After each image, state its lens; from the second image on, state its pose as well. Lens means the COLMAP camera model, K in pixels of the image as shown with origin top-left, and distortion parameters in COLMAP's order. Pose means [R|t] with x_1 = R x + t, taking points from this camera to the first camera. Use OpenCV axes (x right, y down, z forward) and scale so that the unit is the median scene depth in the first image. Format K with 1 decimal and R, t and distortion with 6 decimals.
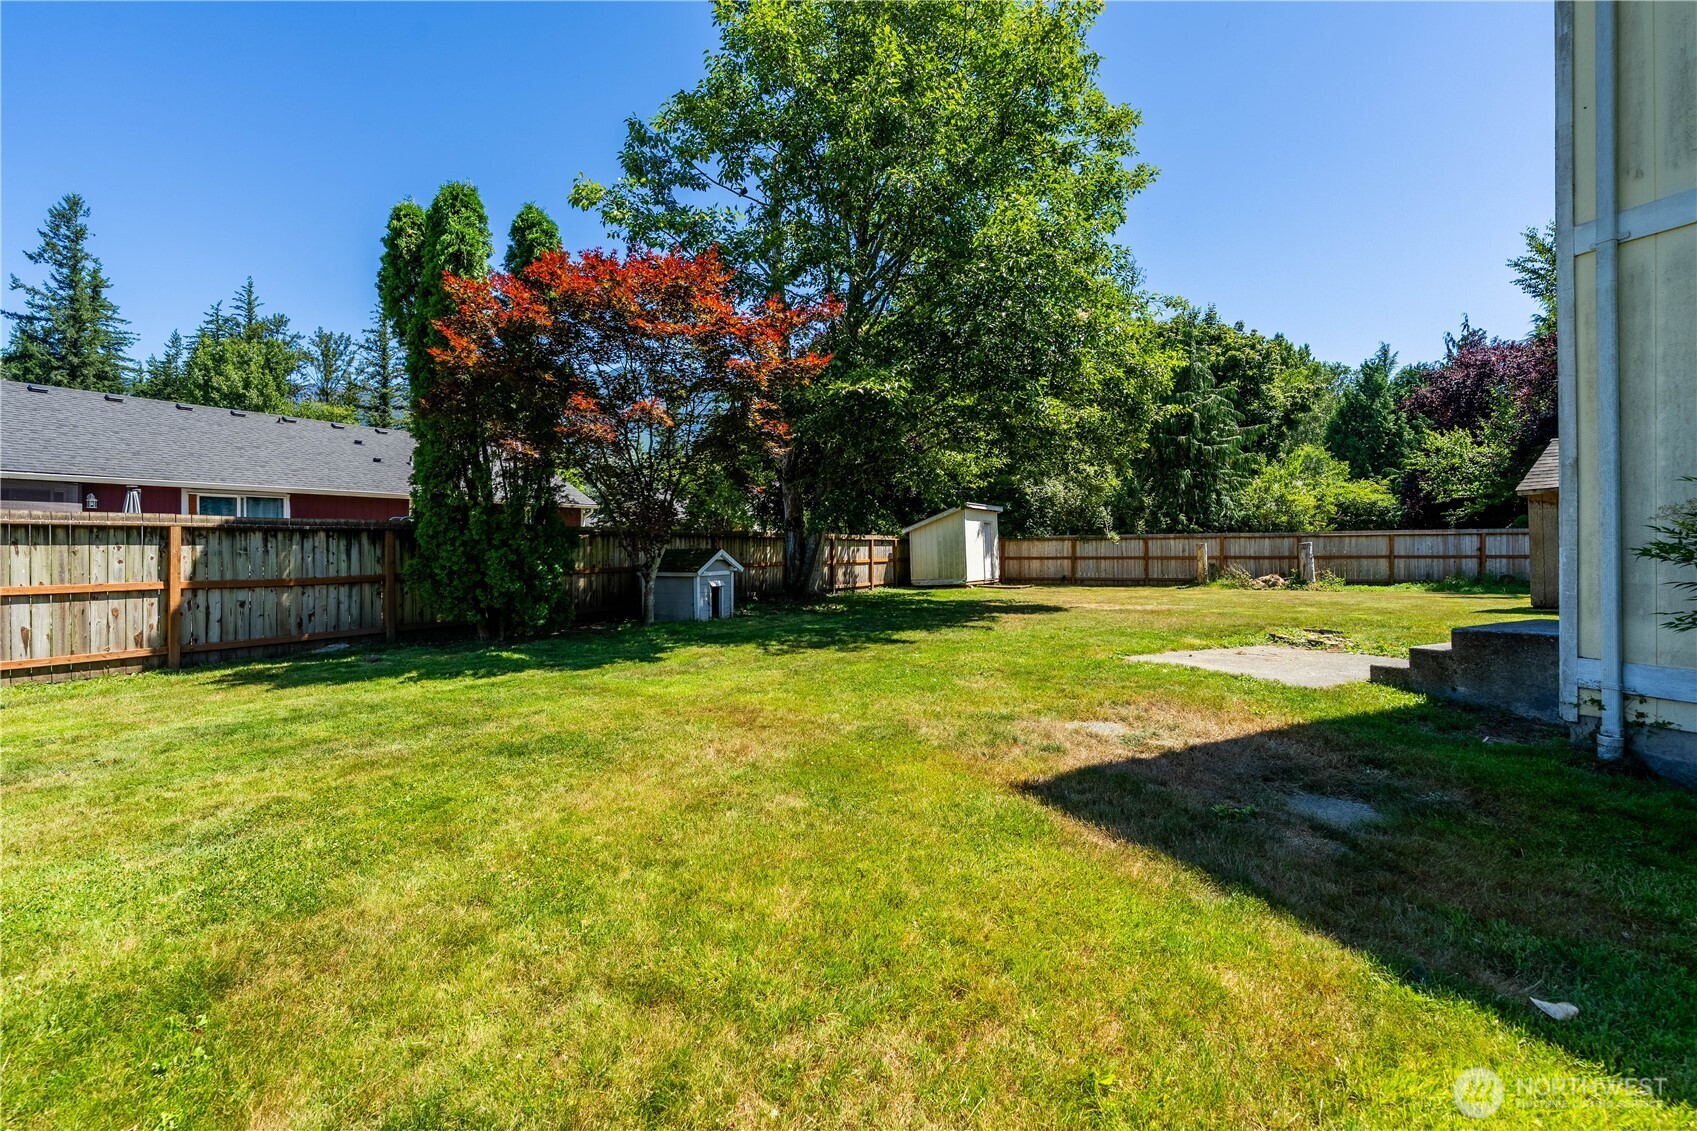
lens RADIAL K [[692.5, 0, 840.7], [0, 692.5, 542.8], [0, 0, 1]] dist [-0.000370, -0.000410]
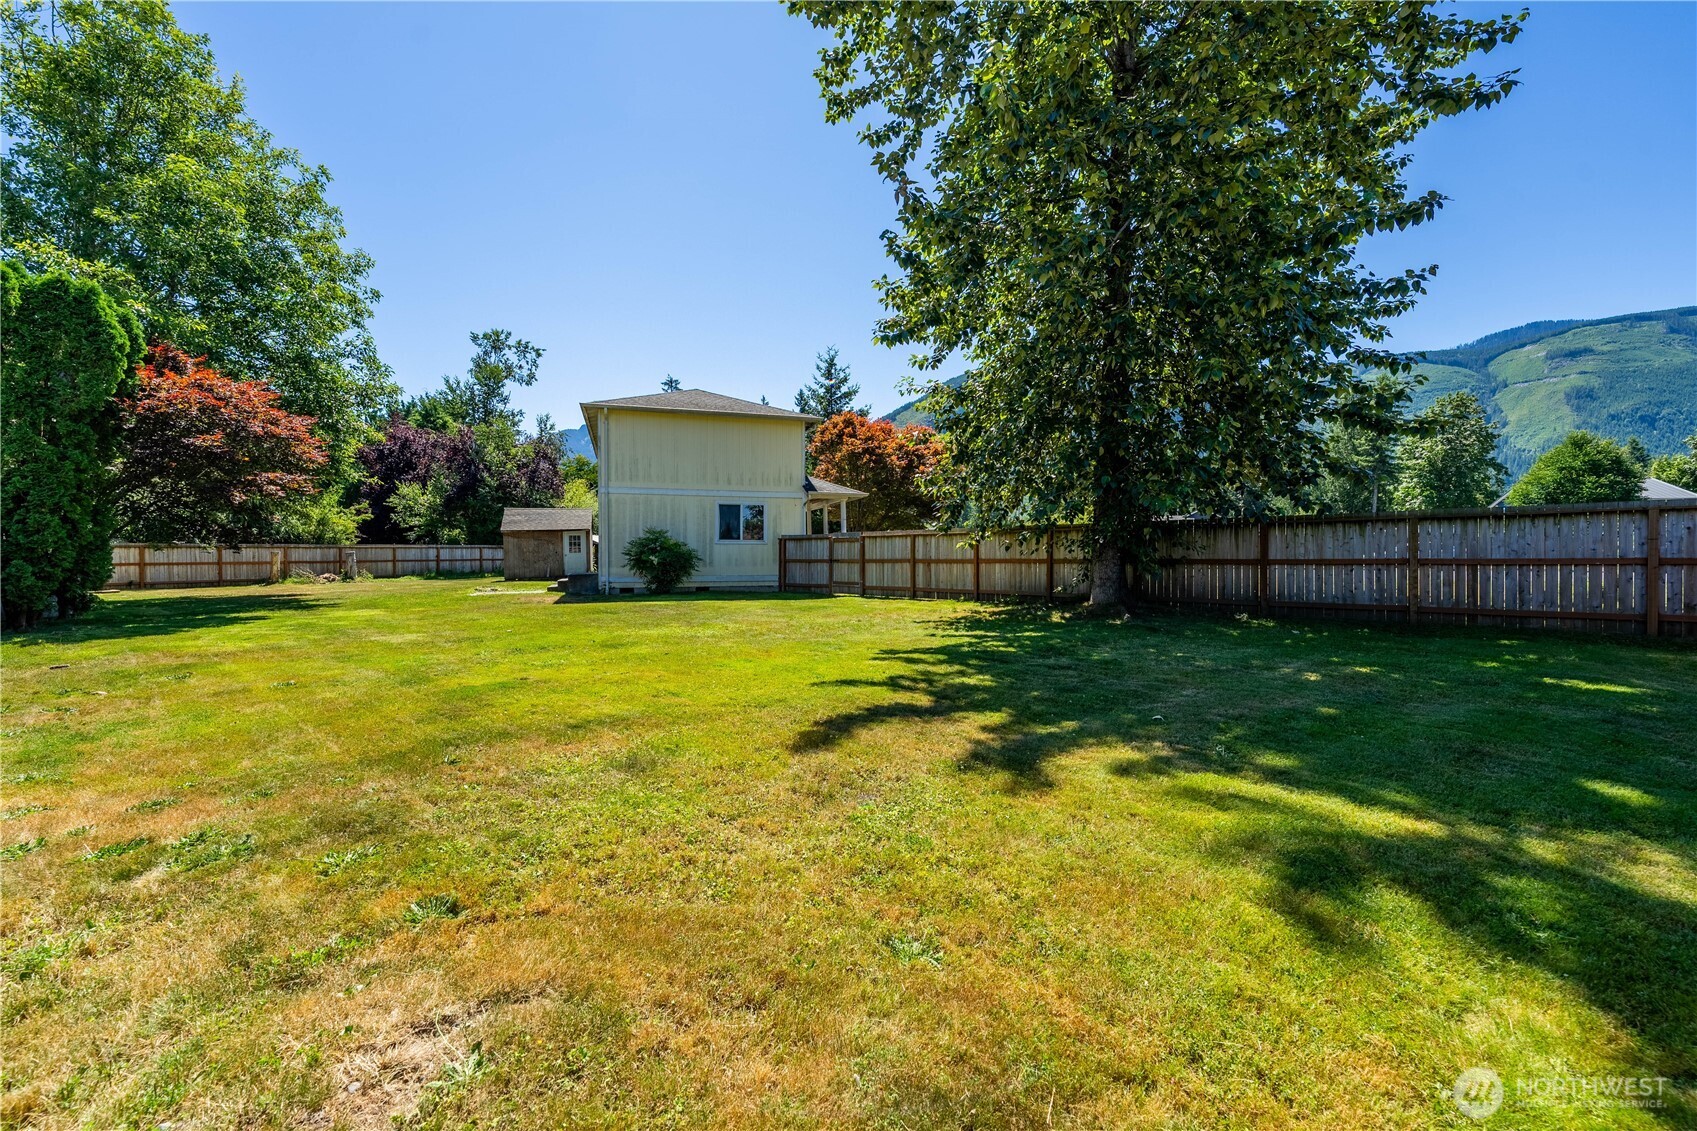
lens RADIAL K [[692.5, 0, 861.8], [0, 692.5, 554.4], [0, 0, 1]] dist [-0.000370, -0.000410]
pose [[0.101975, 0.003364, 0.994781, -0.682335], [-0.005094, 0.999983, -0.002859, 0.004179], [-0.994774, -0.004776, 0.101991, -0.254975]]
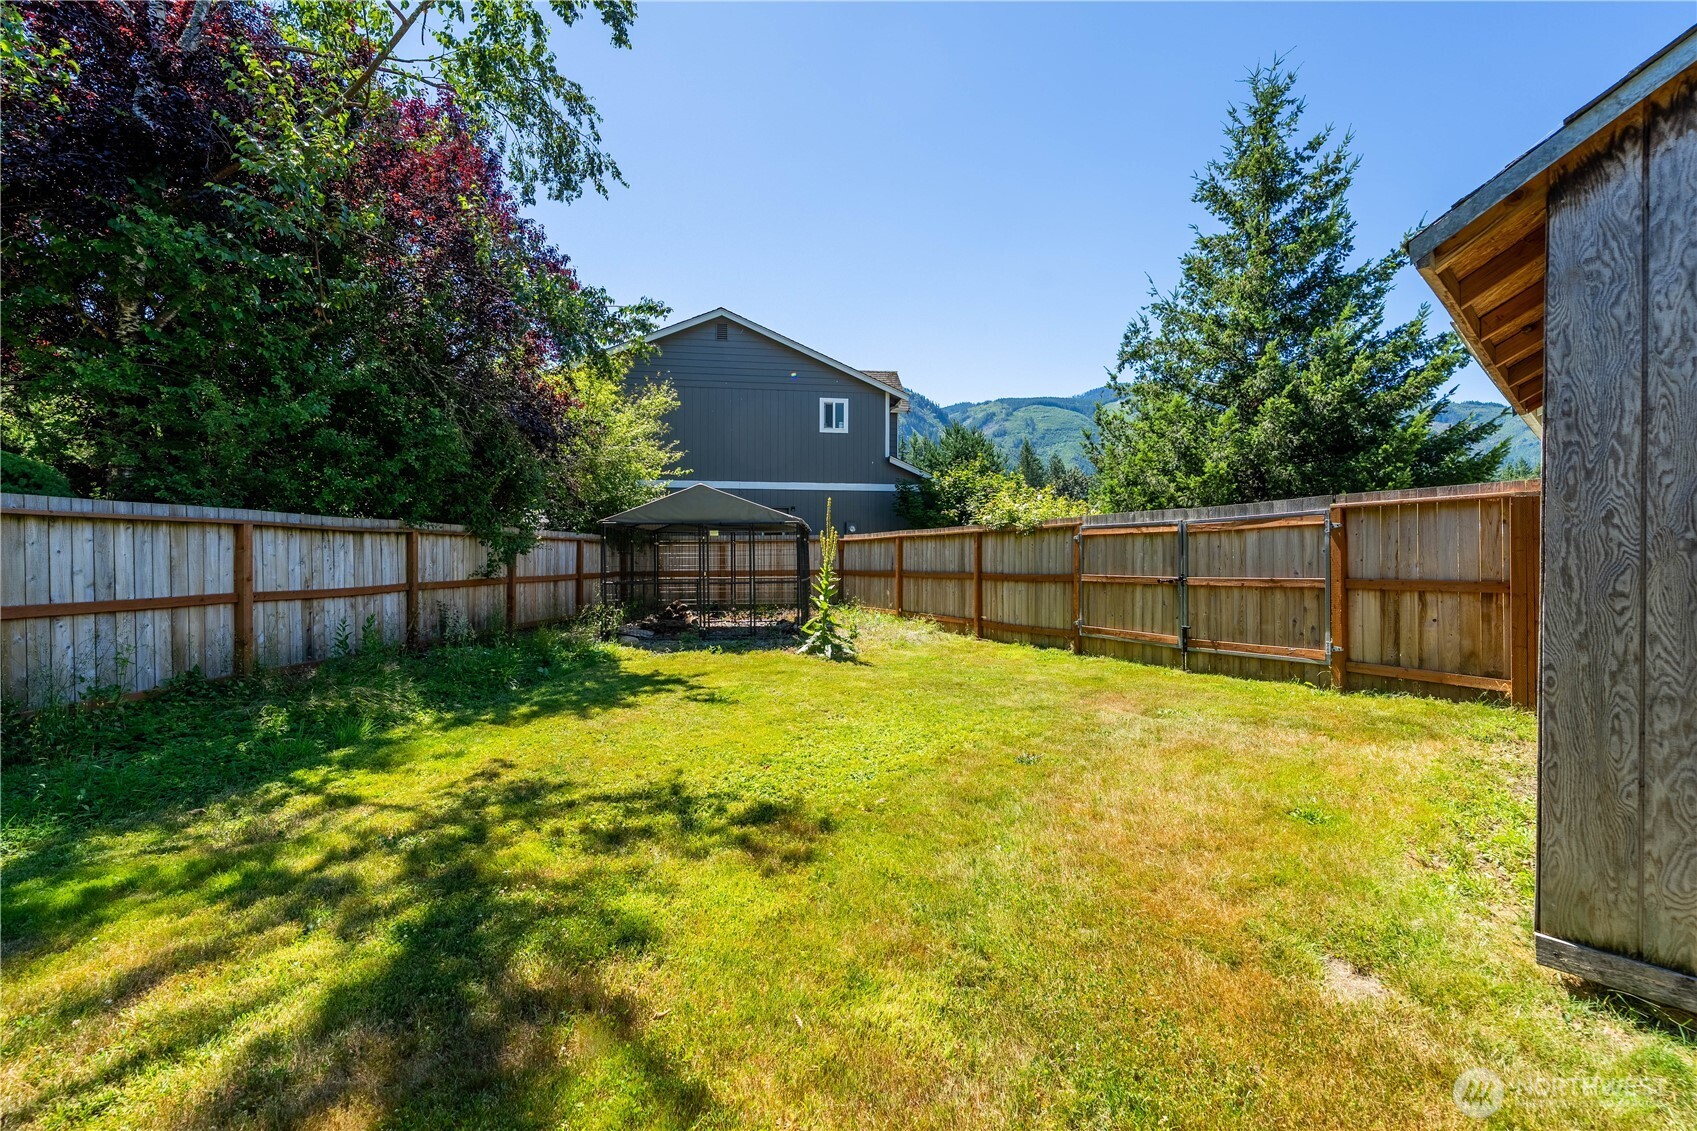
lens RADIAL K [[692.5, 0, 850.9], [0, 692.5, 564.7], [0, 0, 1]] dist [-0.000370, -0.000410]
pose [[-0.298658, -0.001554, 0.954359, 0.596708], [-0.005080, 0.999987, 0.000038, 0.001771], [-0.954347, -0.004837, -0.298662, 0.713395]]
